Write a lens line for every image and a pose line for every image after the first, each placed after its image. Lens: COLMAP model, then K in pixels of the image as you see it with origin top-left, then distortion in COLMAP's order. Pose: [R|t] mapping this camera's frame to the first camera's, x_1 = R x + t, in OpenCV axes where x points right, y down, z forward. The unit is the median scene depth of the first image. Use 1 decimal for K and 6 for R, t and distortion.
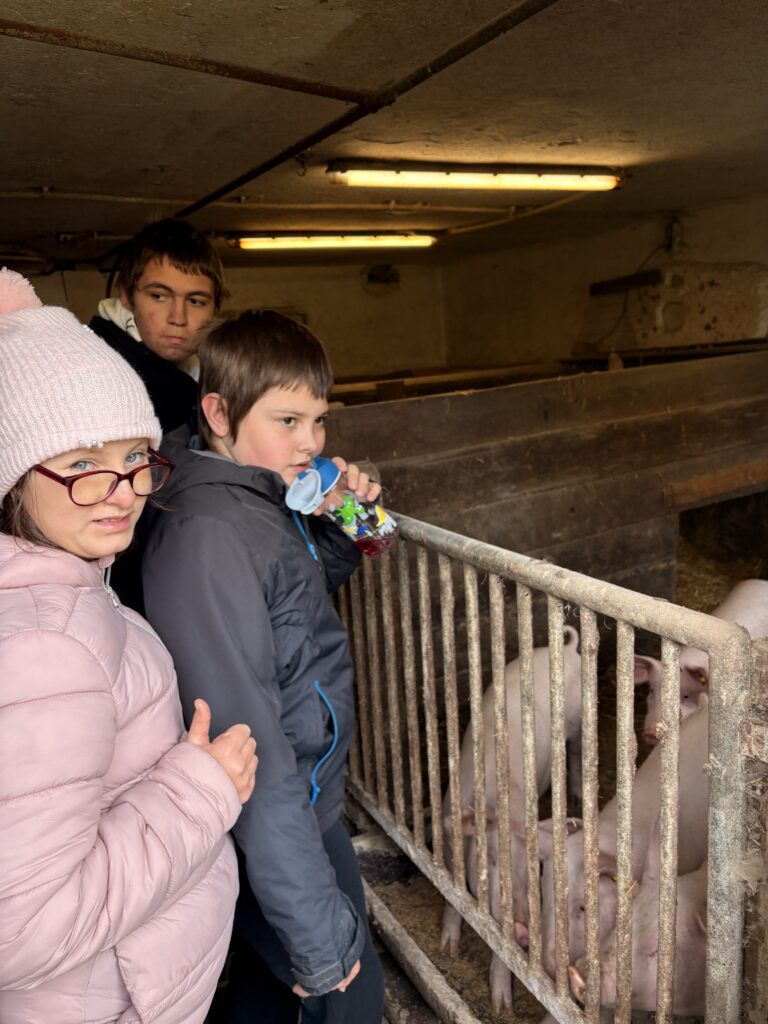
lens RADIAL K [[777.6, 0, 384.0], [0, 777.6, 512.0], [0, 0, 1]] dist [0.058483, -0.059511]
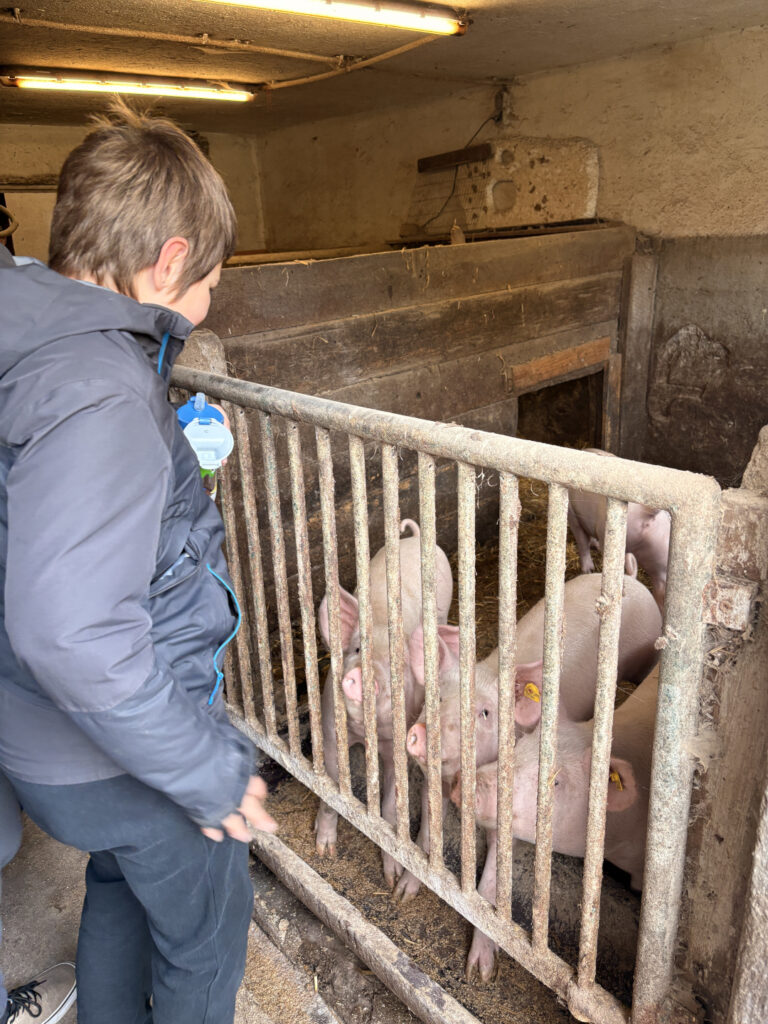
lens RADIAL K [[777.6, 0, 384.0], [0, 777.6, 512.0], [0, 0, 1]] dist [0.058483, -0.059511]
pose [[0.973366, -0.057740, 0.221868, -0.038030], [0.029765, 0.991402, 0.127424, 0.030678], [-0.227318, -0.117426, 0.966715, 0.120381]]
